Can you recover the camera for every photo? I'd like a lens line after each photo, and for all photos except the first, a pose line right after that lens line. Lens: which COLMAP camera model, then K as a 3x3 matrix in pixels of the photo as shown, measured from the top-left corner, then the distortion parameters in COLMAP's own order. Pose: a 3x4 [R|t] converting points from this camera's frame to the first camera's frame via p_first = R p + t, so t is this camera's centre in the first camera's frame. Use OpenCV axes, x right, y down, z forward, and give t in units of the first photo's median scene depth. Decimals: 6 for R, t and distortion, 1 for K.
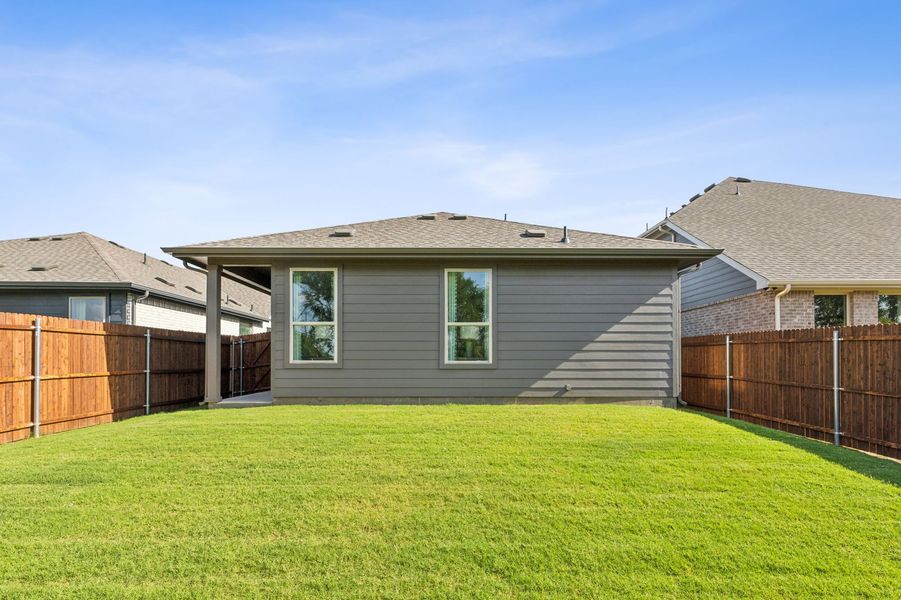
lens RADIAL K [[401.5, 0, 446.6], [0, 401.5, 350.3], [0, 0, 1]] dist [0.003335, 0.000141]
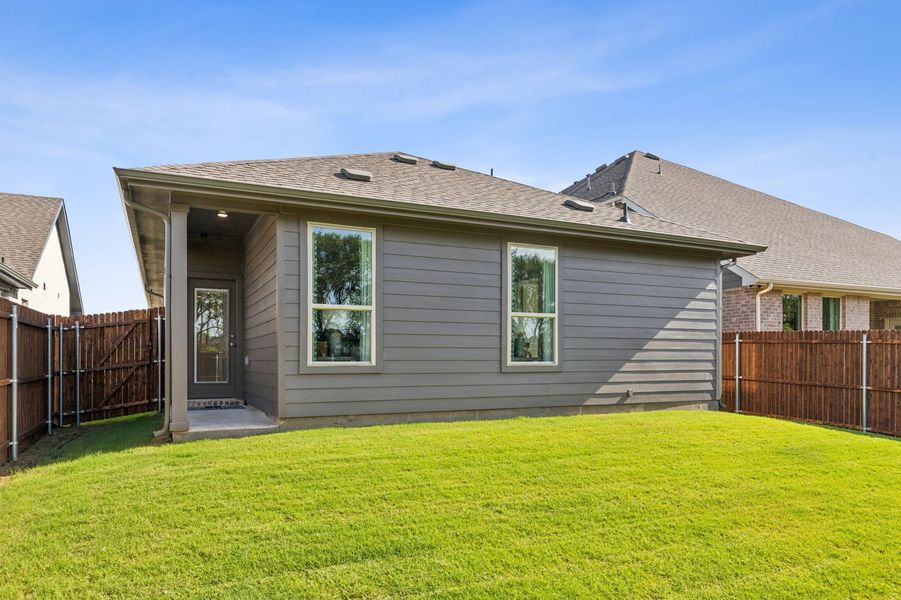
lens RADIAL K [[564.6, 0, 450.9], [0, 564.6, 347.2], [0, 0, 1]] dist [0.000322, 0.000484]
pose [[0.914931, 0.008098, 0.403530, -0.518363], [-0.013968, 0.999835, 0.011605, -0.012401], [-0.403369, -0.016254, 0.914893, 0.048424]]
